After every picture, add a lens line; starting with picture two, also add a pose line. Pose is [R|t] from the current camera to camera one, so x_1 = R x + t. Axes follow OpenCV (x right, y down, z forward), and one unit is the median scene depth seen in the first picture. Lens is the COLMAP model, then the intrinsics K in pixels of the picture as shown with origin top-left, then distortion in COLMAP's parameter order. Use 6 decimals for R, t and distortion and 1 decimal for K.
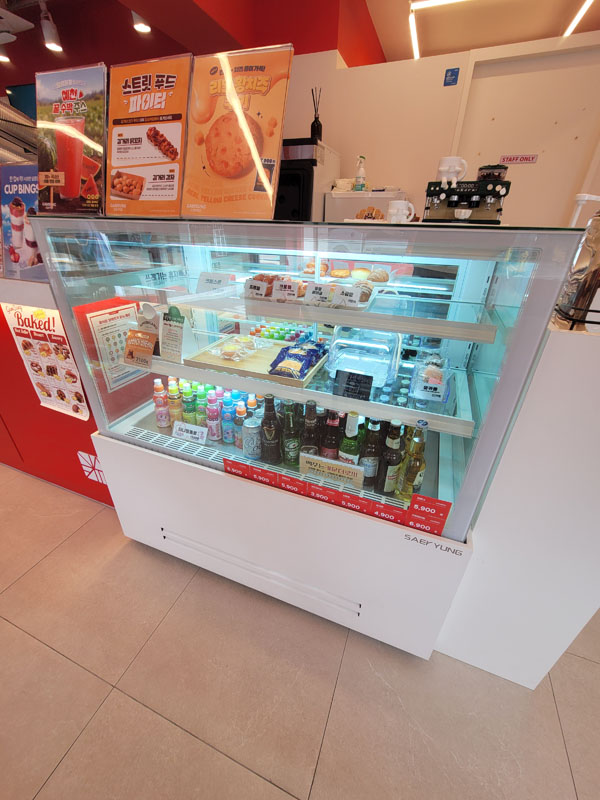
lens RADIAL K [[325.1, 0, 300.7], [0, 325.1, 401.2], [0, 0, 1]] dist [-0.001009, 0.000494]
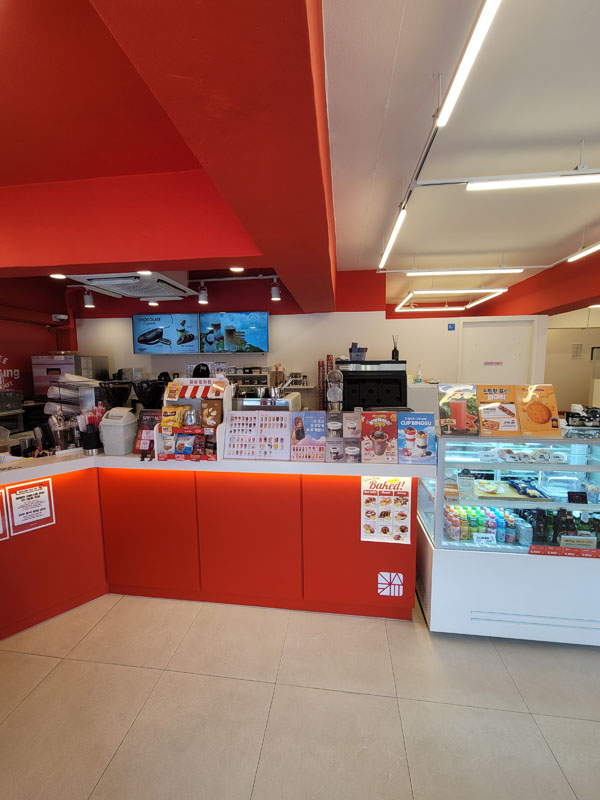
lens RADIAL K [[325.1, 0, 300.2], [0, 325.1, 399.6], [0, 0, 1]] dist [-0.001009, 0.000494]
pose [[0.968294, -0.055360, 0.243601, -1.805331], [0.145190, 0.918243, -0.368442, -0.095647], [-0.203287, 0.392129, 0.897167, -0.720892]]
